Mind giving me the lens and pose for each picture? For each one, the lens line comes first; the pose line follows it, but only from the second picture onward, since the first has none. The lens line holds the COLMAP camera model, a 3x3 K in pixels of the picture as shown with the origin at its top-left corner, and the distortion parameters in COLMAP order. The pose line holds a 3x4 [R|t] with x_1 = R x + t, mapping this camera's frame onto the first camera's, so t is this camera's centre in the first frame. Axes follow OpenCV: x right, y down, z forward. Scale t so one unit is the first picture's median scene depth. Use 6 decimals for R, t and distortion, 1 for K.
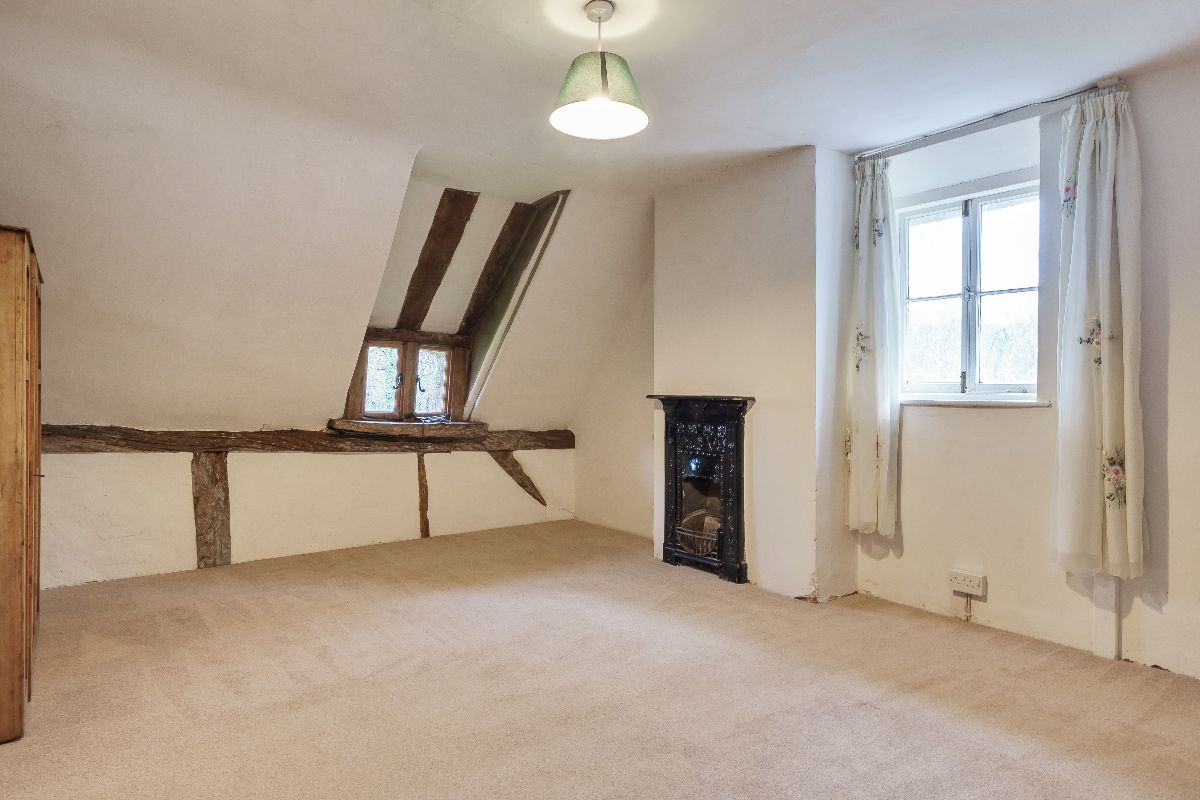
lens RADIAL K [[719.1, 0, 600.5], [0, 719.1, 398.8], [0, 0, 1]] dist [-0.001986, -0.001759]
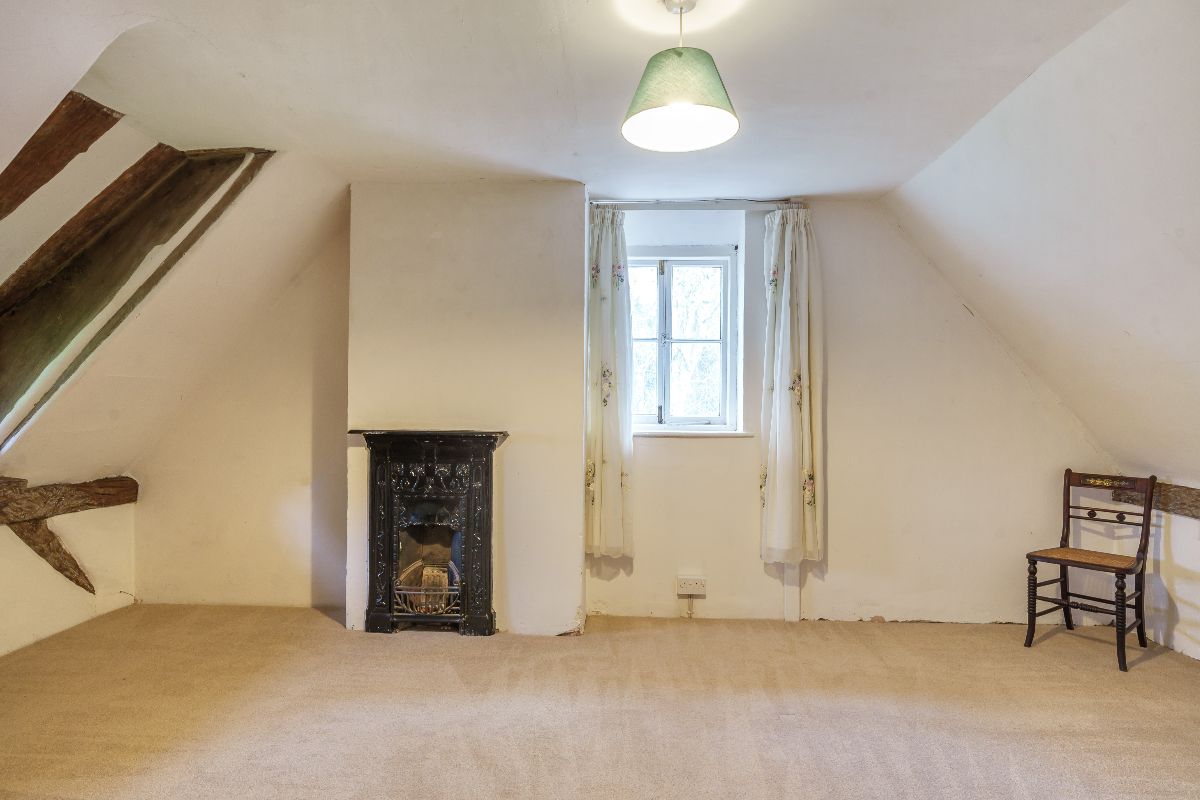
lens RADIAL K [[699.6, 0, 600.3], [0, 699.6, 399.7], [0, 0, 1]] dist [0.002109, -0.000124]
pose [[0.636205, 0.003980, 0.771510, -0.411220], [0.001826, 0.999976, -0.006664, -0.037771], [-0.771518, 0.005649, 0.636182, 0.325044]]
